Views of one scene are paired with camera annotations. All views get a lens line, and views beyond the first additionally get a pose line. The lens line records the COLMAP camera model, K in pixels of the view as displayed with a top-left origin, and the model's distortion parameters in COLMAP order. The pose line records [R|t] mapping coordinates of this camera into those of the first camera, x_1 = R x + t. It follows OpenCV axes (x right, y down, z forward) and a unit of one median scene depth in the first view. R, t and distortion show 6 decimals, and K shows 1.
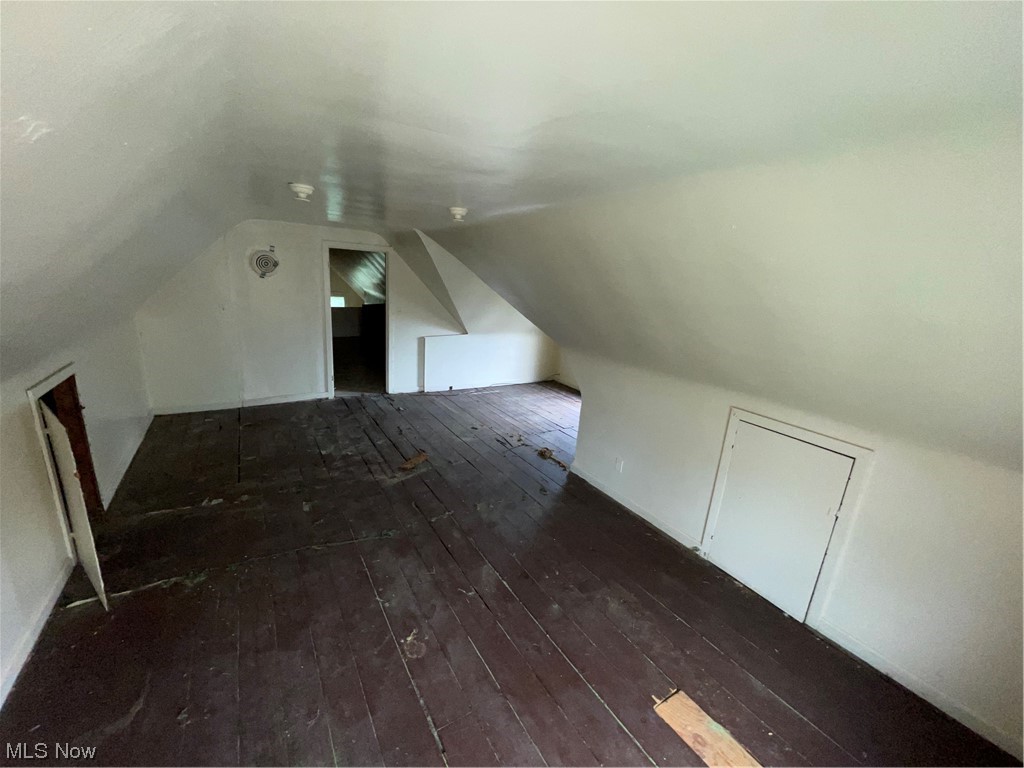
lens RADIAL K [[412.1, 0, 508.5], [0, 412.1, 385.0], [0, 0, 1]] dist [-0.003278, -0.000820]
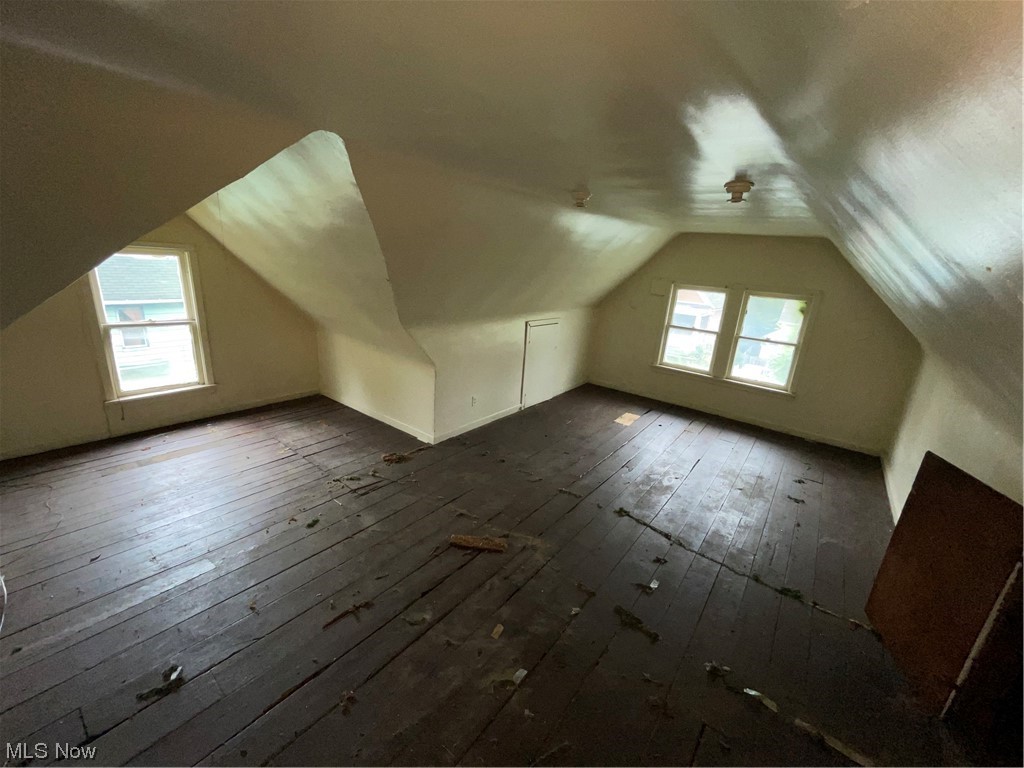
lens RADIAL K [[412.1, 0, 509.3], [0, 412.1, 381.9], [0, 0, 1]] dist [-0.003278, -0.000820]
pose [[-0.337051, -0.351151, 0.873550, -0.662981], [0.157255, 0.893810, 0.419970, -0.288899], [-0.928260, 0.278922, -0.246039, 0.941775]]
